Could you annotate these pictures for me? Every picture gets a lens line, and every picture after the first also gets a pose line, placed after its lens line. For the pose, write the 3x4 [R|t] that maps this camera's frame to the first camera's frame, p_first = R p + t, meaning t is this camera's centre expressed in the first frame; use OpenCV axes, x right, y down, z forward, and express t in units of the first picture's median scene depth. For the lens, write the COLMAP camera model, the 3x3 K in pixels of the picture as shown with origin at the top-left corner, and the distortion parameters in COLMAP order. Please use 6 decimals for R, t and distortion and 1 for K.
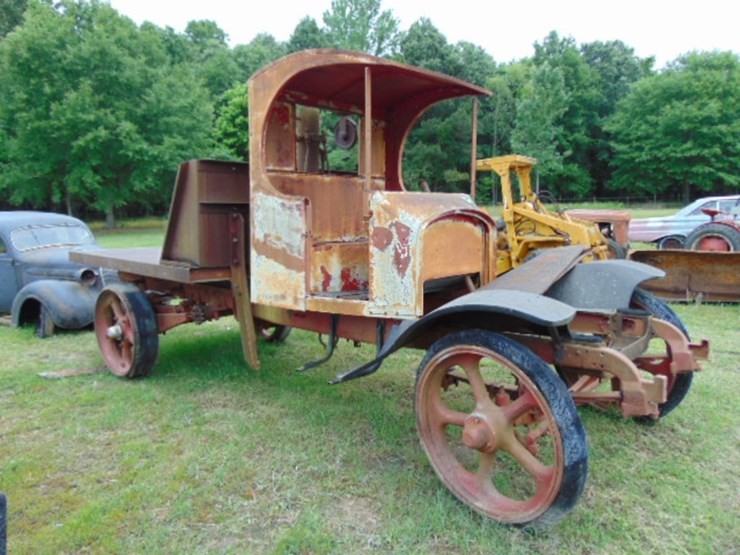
lens RADIAL K [[551.0, 0, 368.7], [0, 551.0, 276.3], [0, 0, 1]] dist [-0.020426, 0.053552]
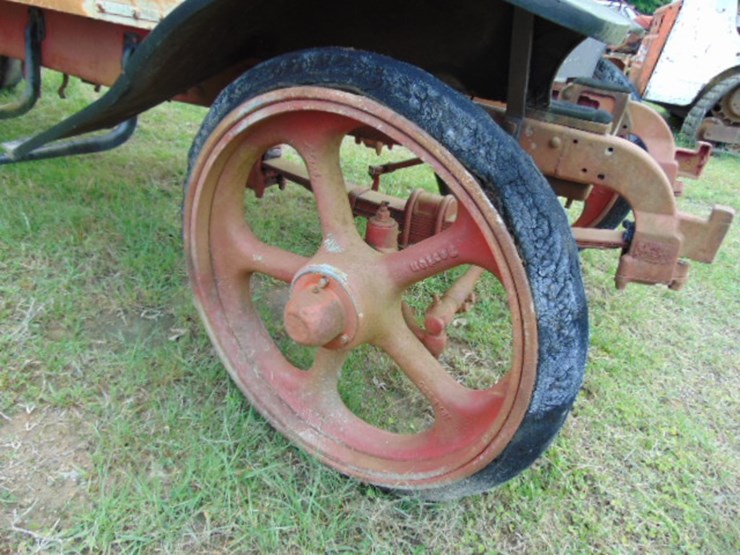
lens RADIAL K [[551.0, 0, 368.7], [0, 551.0, 276.3], [0, 0, 1]] dist [-0.020426, 0.053552]
pose [[0.949890, 0.024630, 0.311612, 0.096746], [-0.136692, 0.929251, 0.343232, 0.107566], [-0.281112, -0.368628, 0.886053, 0.602003]]
